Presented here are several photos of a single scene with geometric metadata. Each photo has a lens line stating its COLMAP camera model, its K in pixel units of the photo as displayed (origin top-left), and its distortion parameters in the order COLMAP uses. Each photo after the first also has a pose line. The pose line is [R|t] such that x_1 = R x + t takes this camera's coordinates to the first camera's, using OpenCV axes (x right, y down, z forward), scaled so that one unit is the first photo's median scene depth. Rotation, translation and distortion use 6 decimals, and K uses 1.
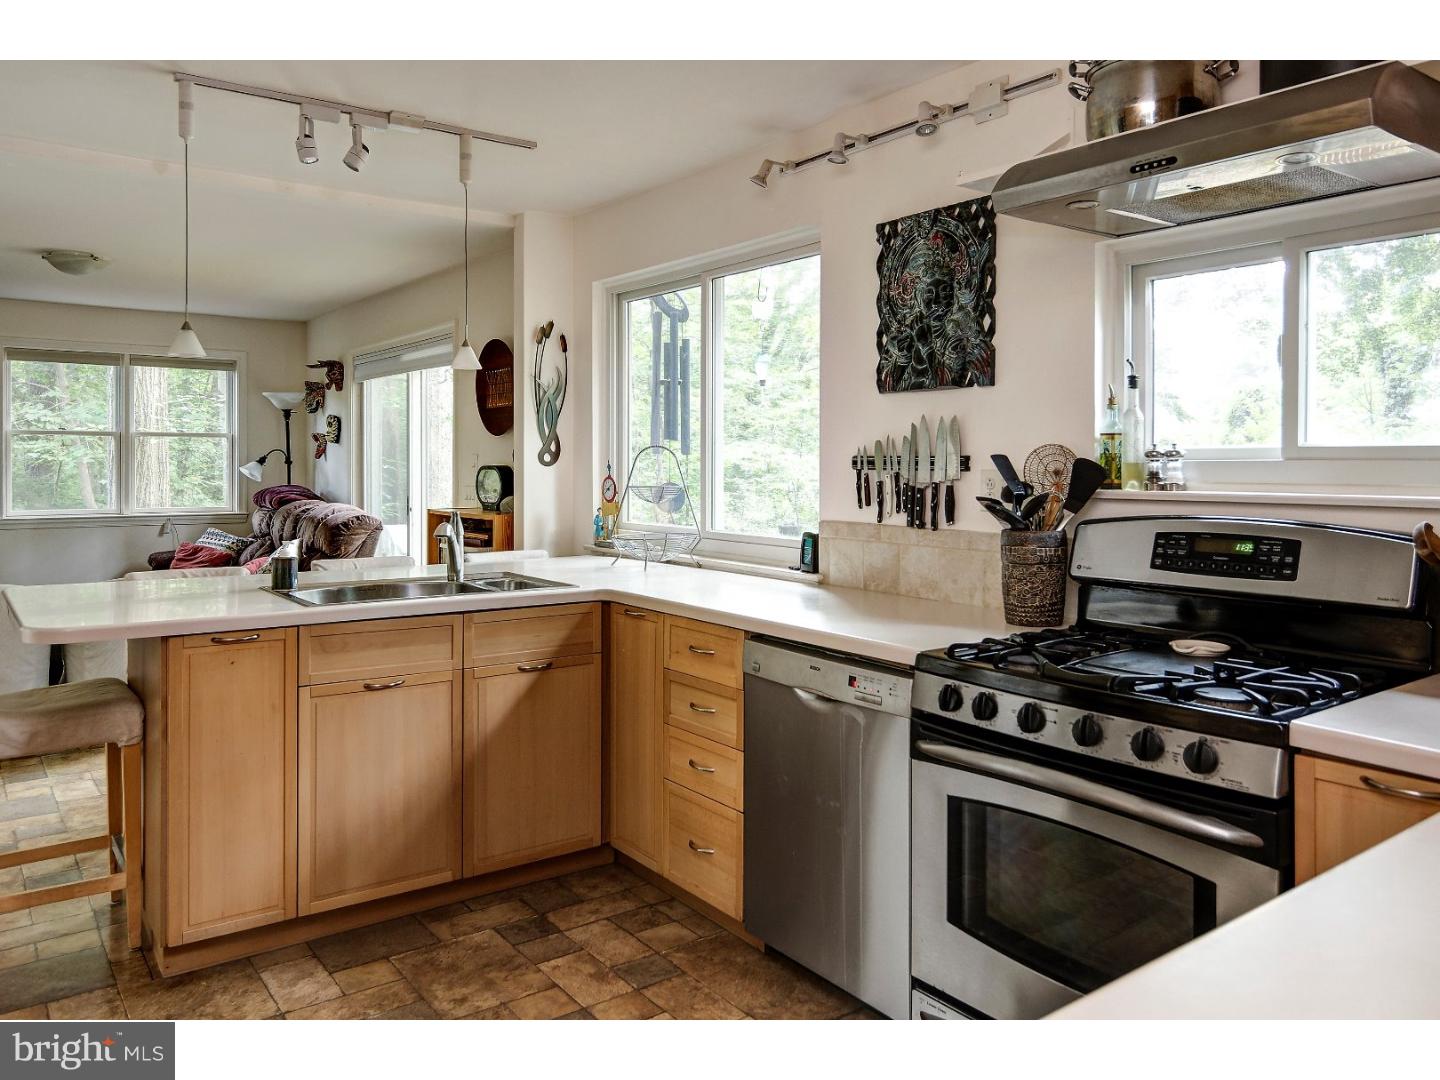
lens RADIAL K [[1047.2, 0, 742.0], [0, 1047.2, 475.4], [0, 0, 1]] dist [0.000098, -0.003257]
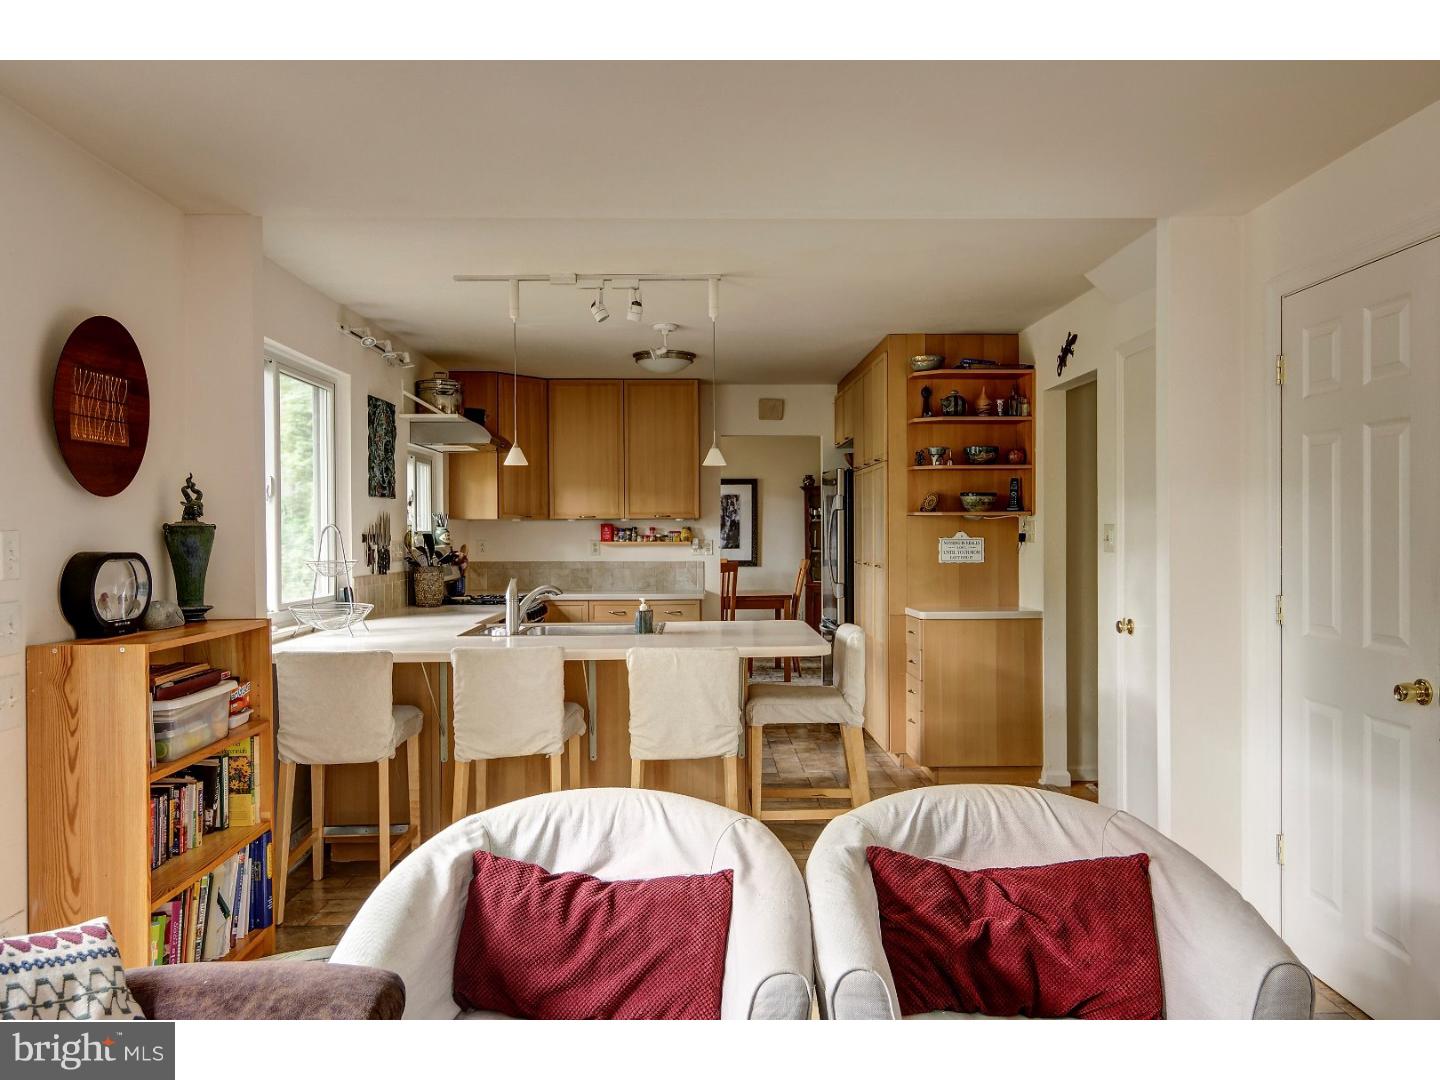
lens RADIAL K [[1081.7, 0, 728.3], [0, 1081.7, 536.0], [0, 0, 1]] dist [0.012472, 0.000767]
pose [[-0.812462, -0.000296, 0.583014, -1.336343], [0.011725, 0.999789, 0.016847, -0.038132], [-0.582896, 0.020523, -0.812287, 2.070817]]
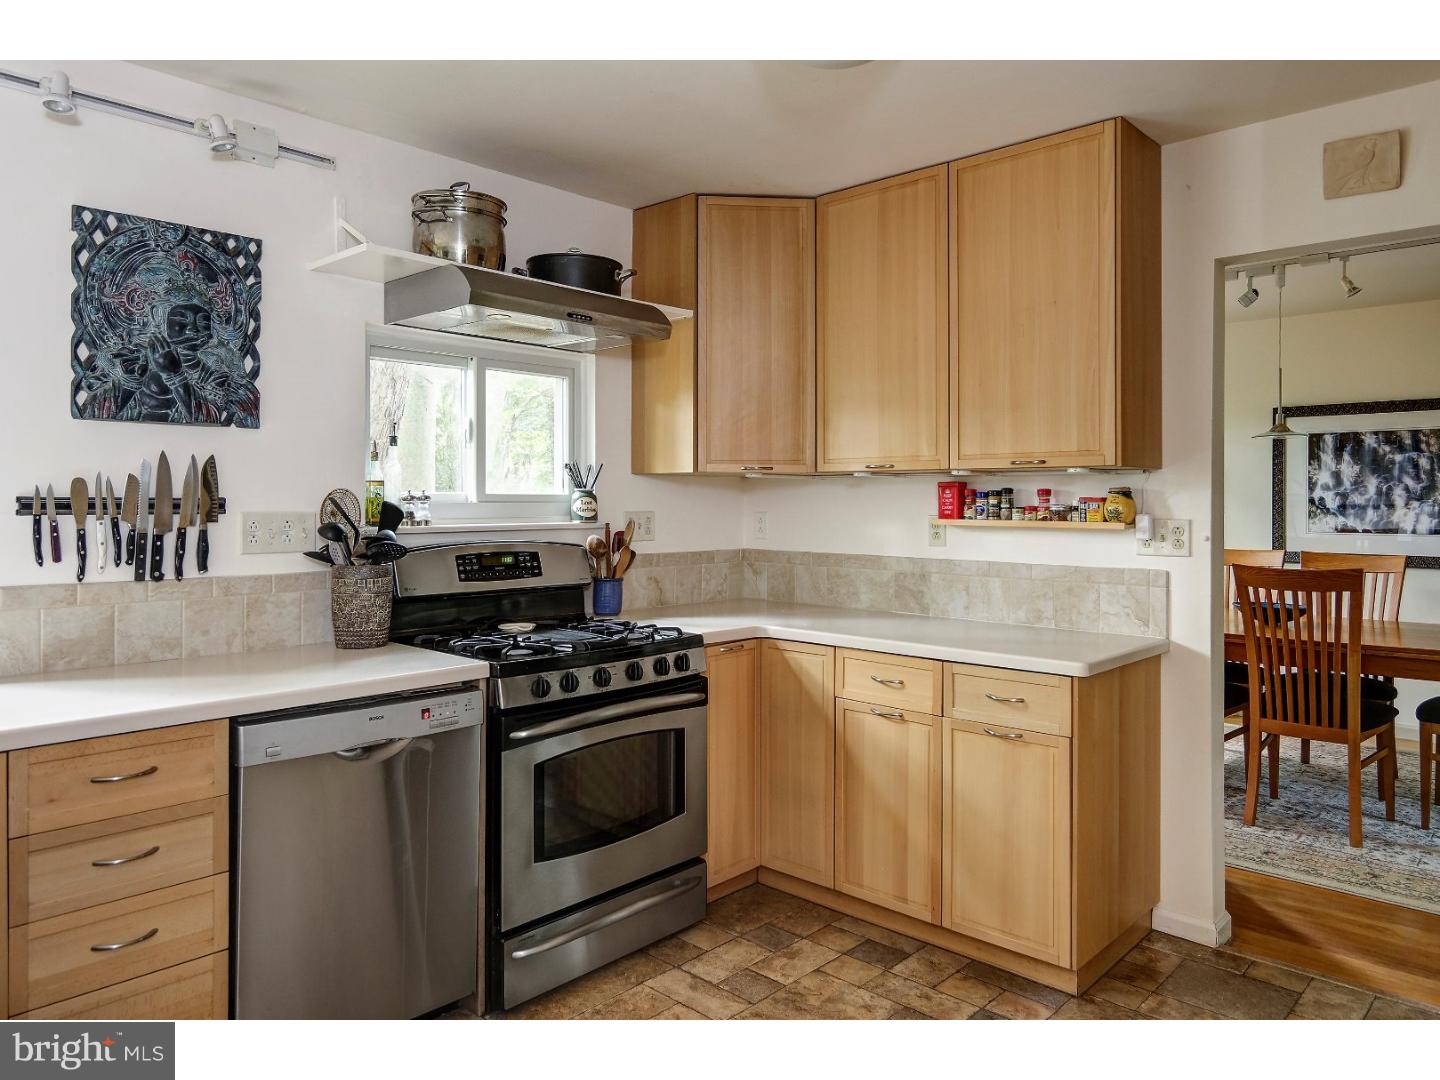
lens RADIAL K [[971.8, 0, 711.9], [0, 971.8, 495.8], [0, 0, 1]] dist [-0.003560, 0.008139]
pose [[-0.158804, 0.002704, 0.987306, -0.672108], [0.010748, 0.999942, -0.001010, -0.013911], [-0.987252, 0.010451, -0.158824, 0.642165]]
